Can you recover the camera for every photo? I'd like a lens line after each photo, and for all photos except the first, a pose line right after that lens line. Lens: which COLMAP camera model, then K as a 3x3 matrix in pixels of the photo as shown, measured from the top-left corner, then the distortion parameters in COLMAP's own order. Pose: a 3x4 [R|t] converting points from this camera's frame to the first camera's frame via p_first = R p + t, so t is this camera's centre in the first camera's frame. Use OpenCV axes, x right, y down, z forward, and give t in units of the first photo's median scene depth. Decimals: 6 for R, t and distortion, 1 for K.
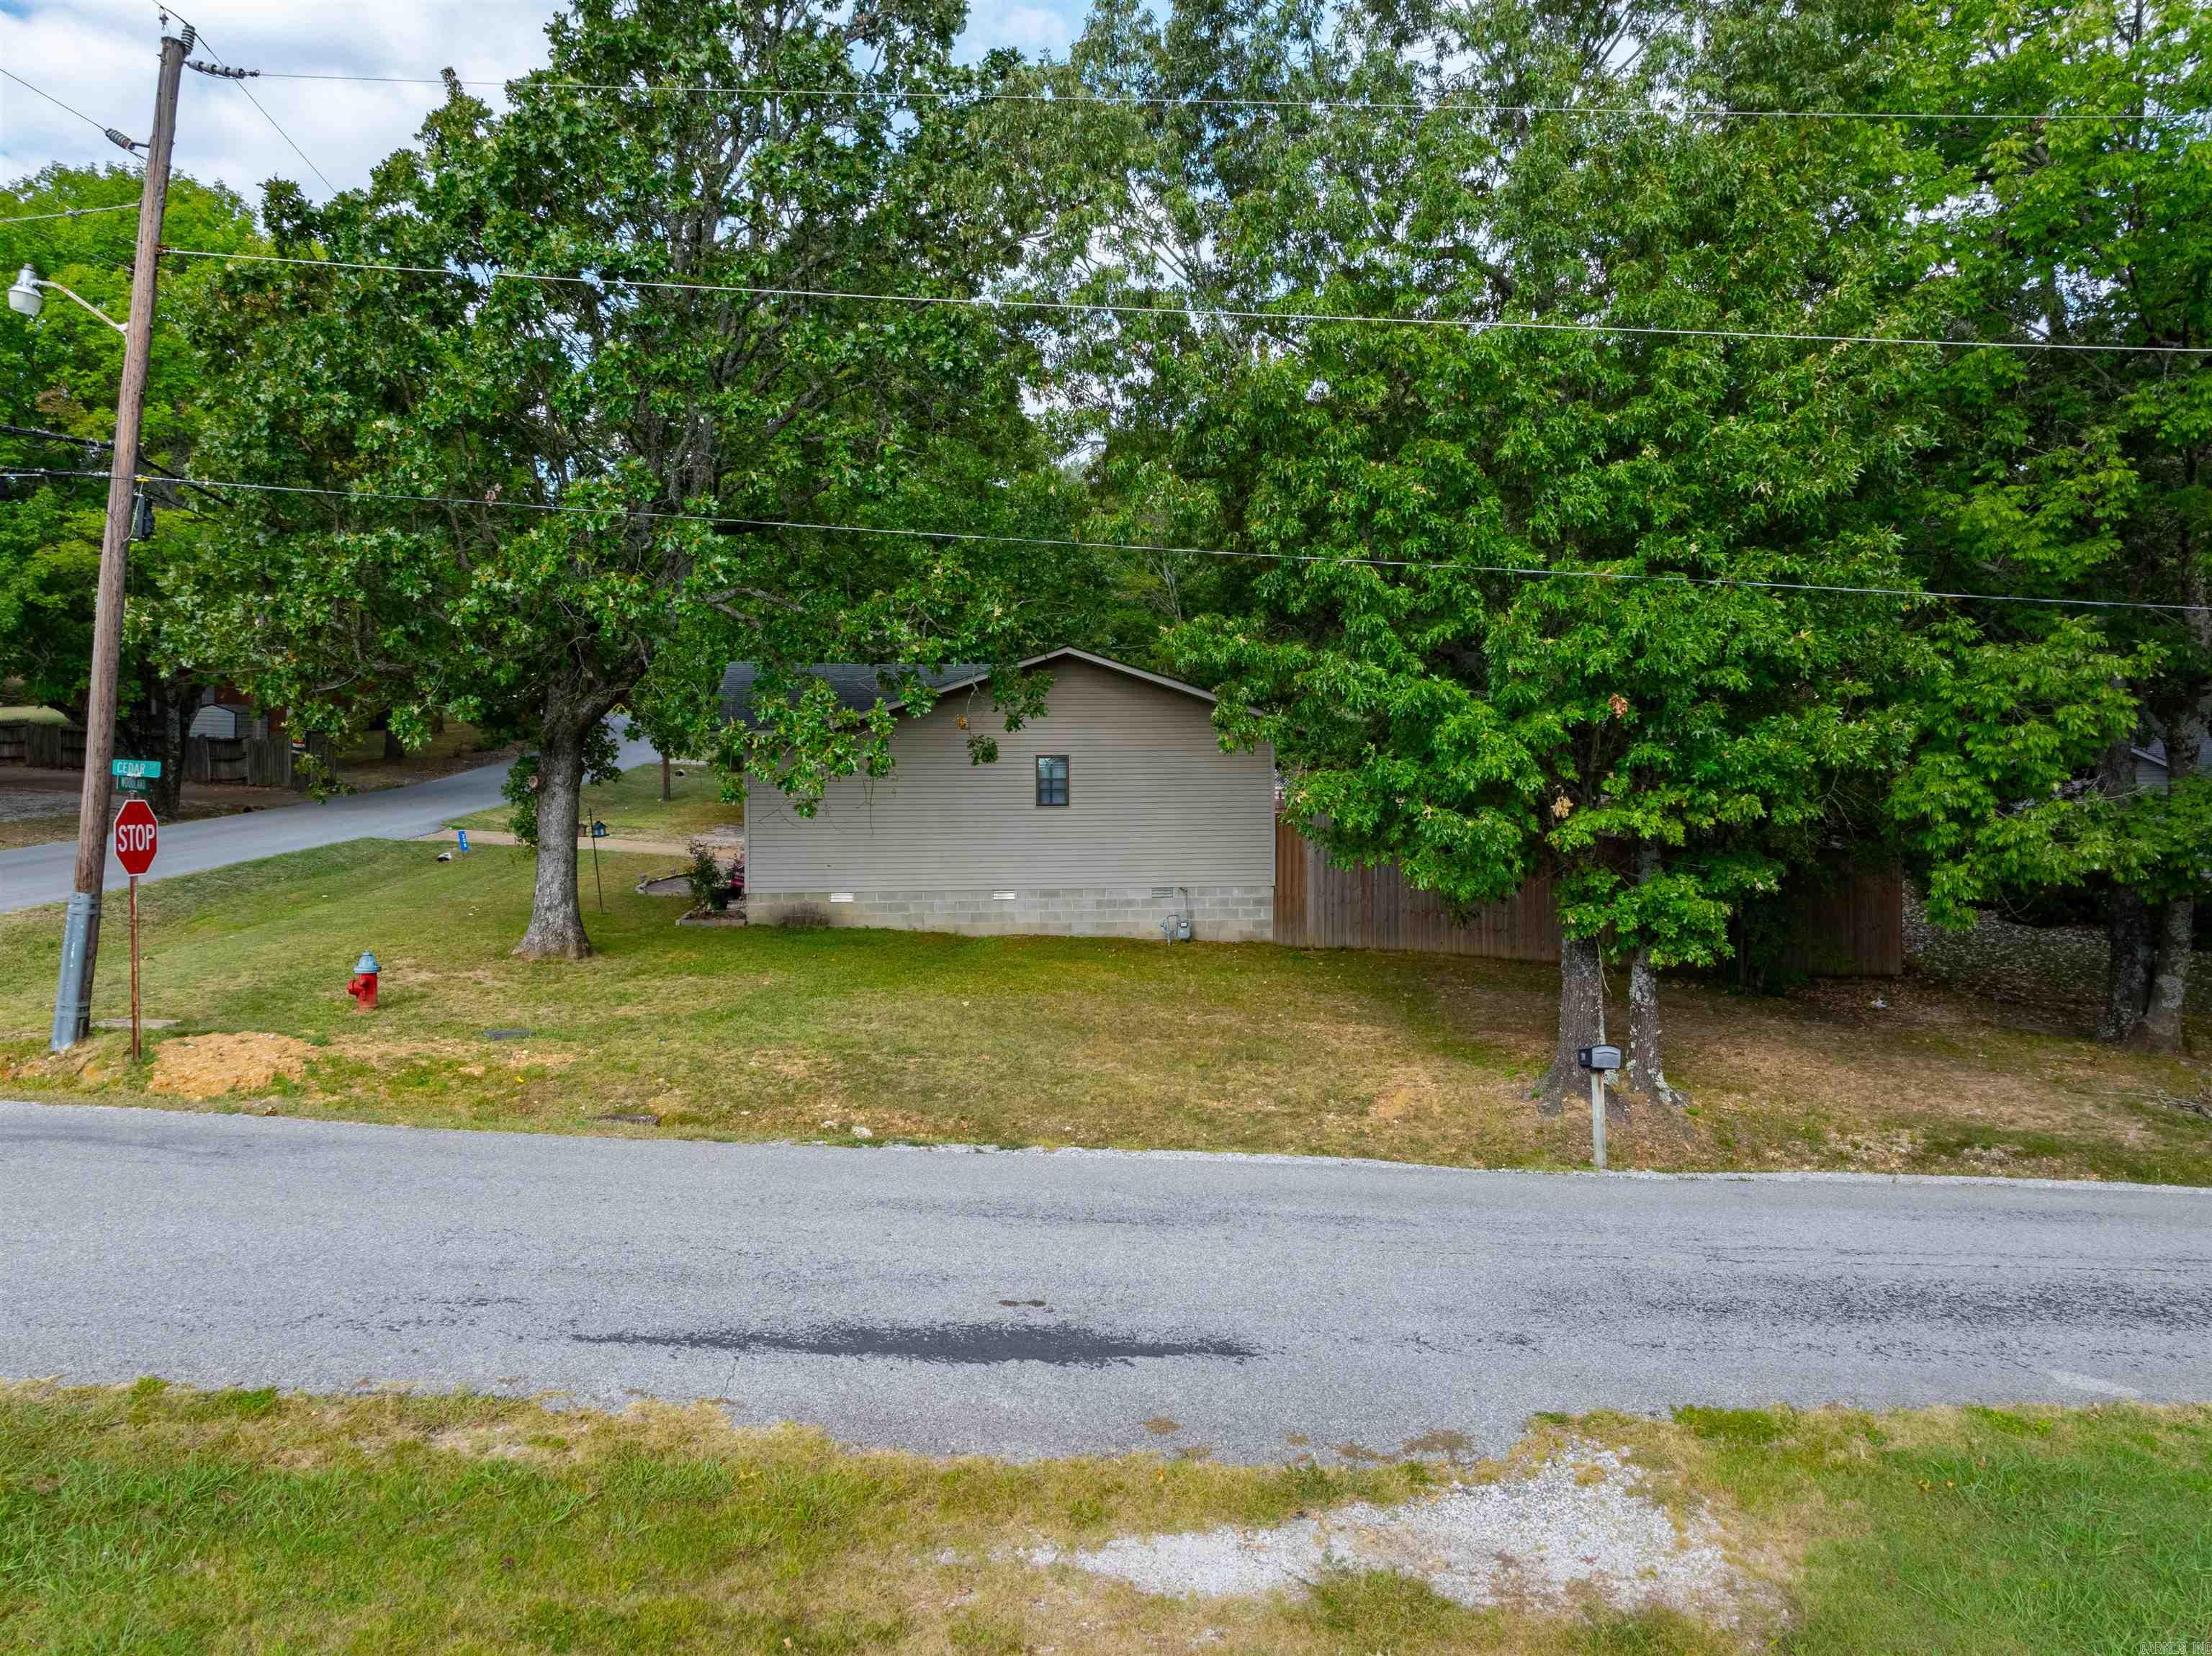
lens RADIAL K [[1557.3, 0, 1108.3], [0, 1557.3, 824.5], [0, 0, 1]] dist [-0.048790, 0.017306]
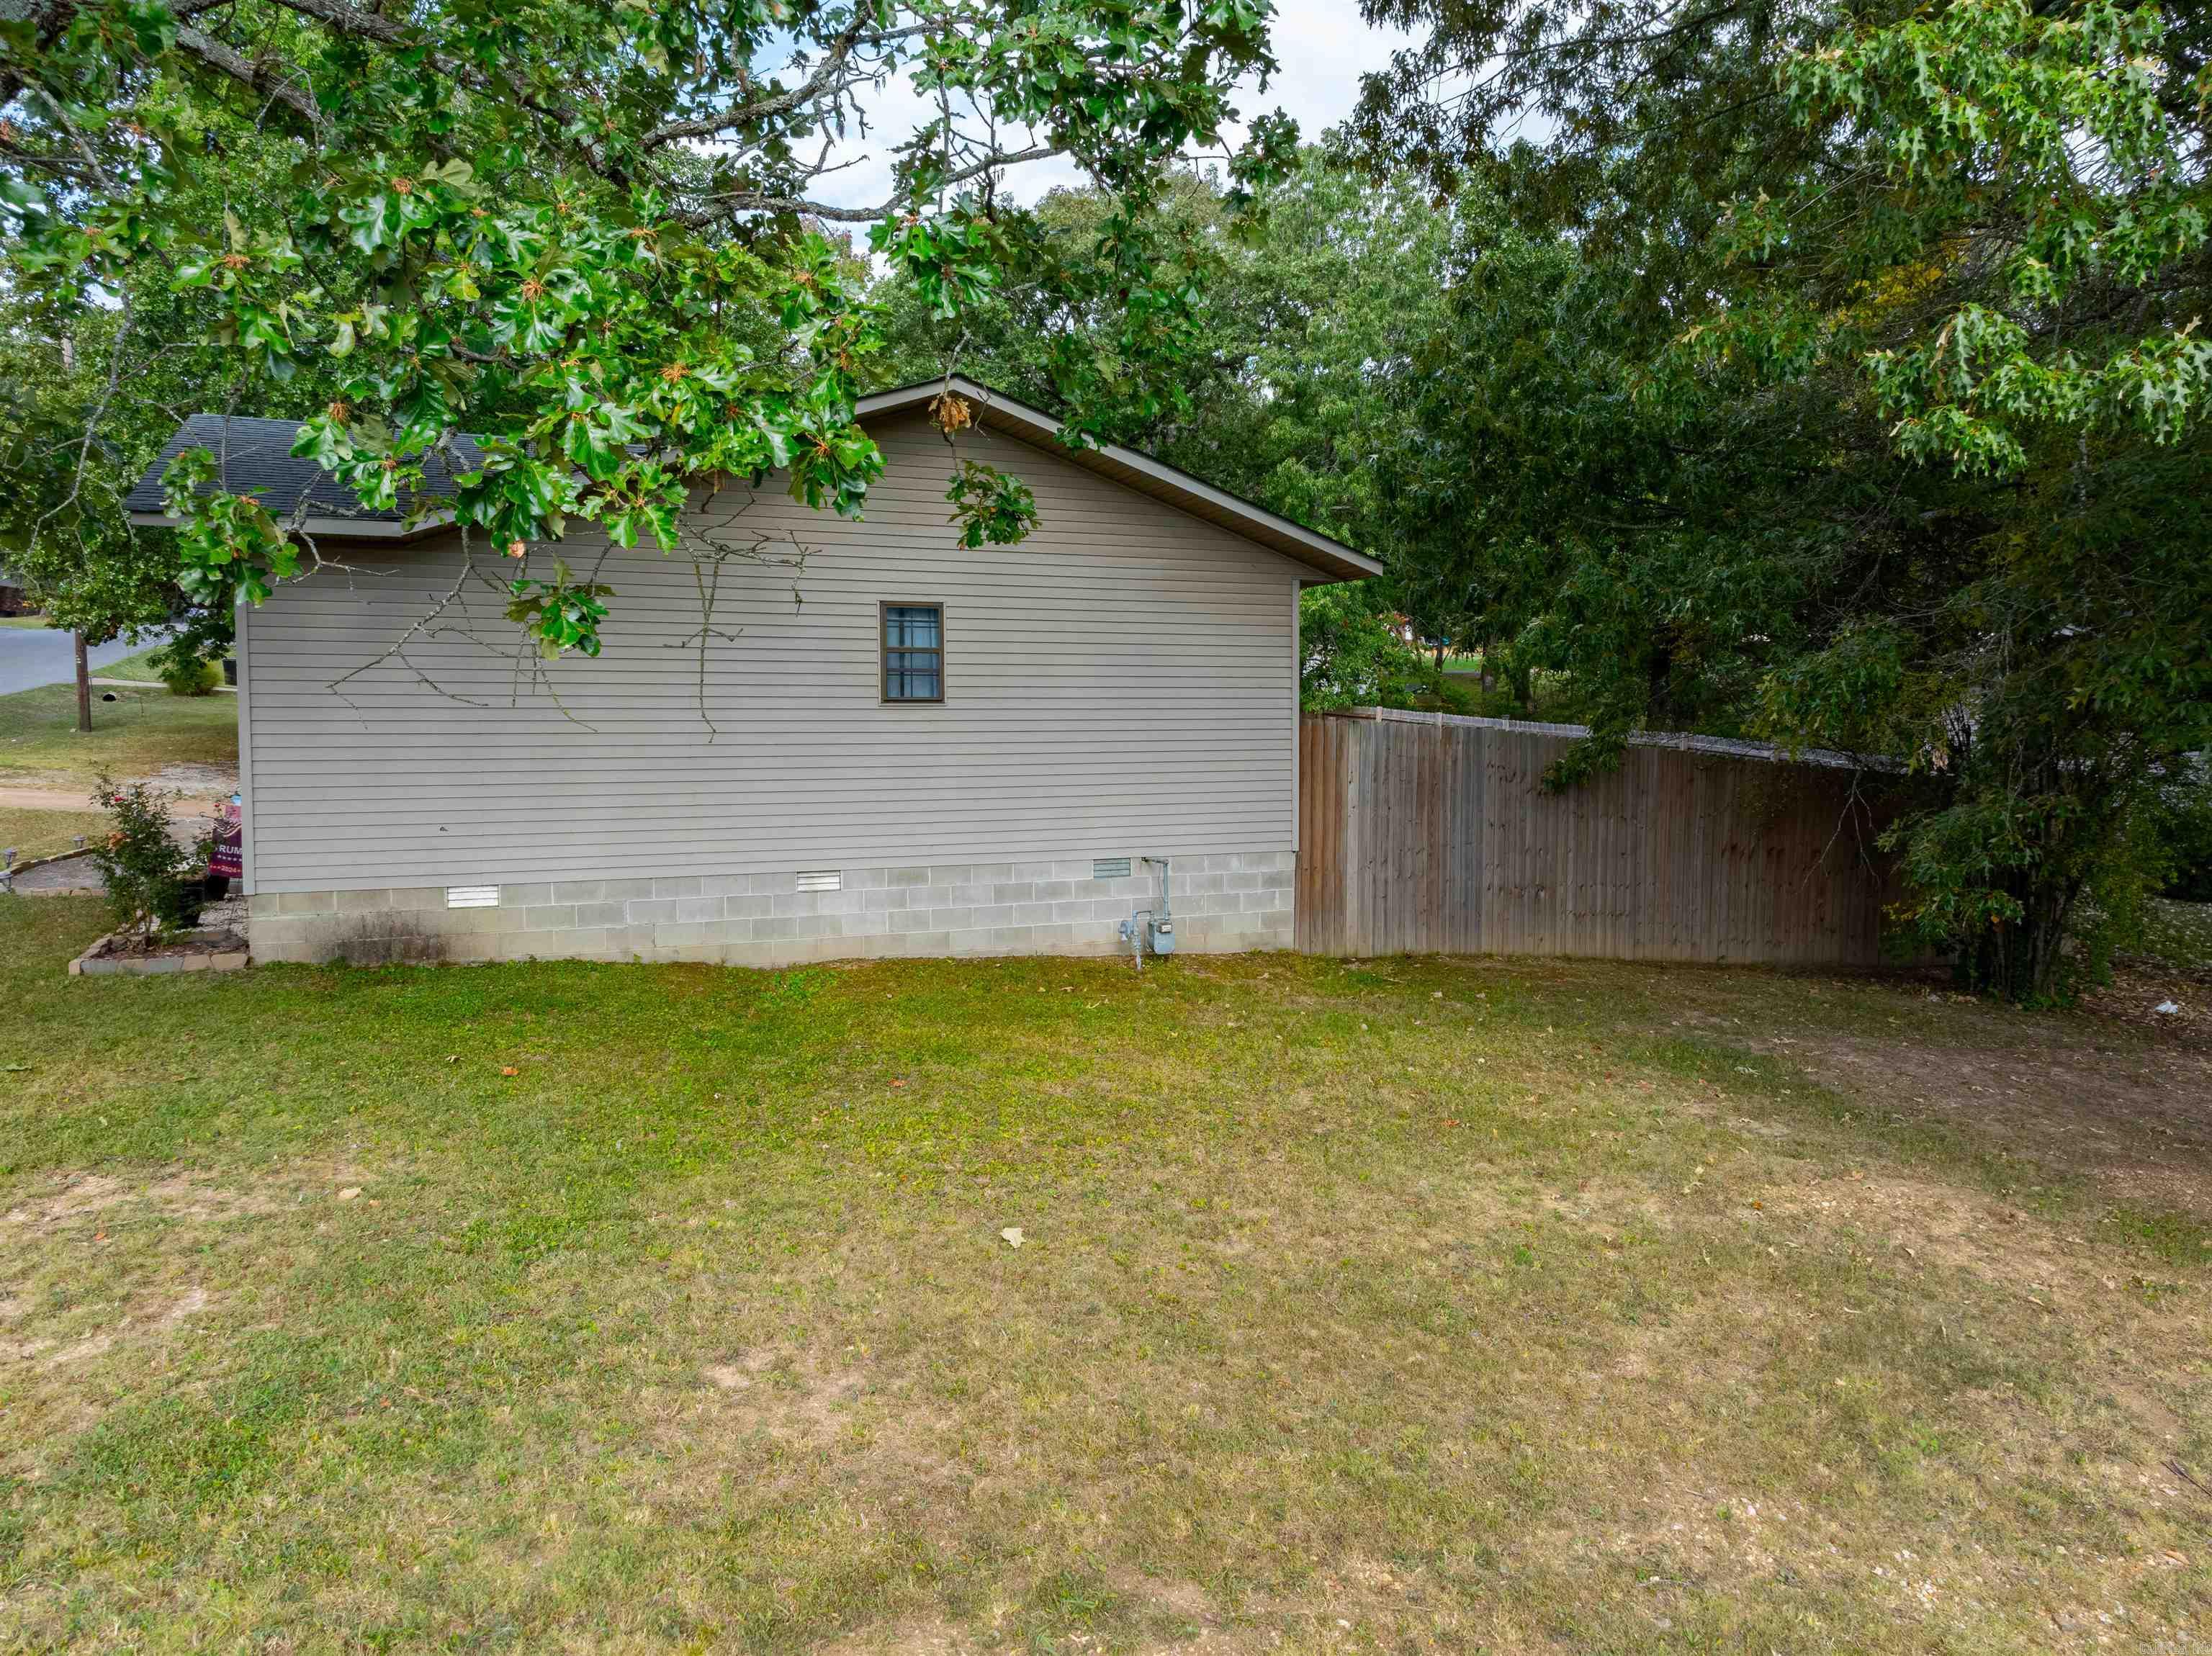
lens RADIAL K [[1557.3, 0, 1101.2], [0, 1557.3, 827.2], [0, 0, 1]] dist [-0.048790, 0.017306]
pose [[0.955518, -0.016685, 0.294459, -0.125957], [0.006188, 0.999313, 0.036544, 0.010388], [-0.294867, -0.033097, 0.954965, 0.497817]]
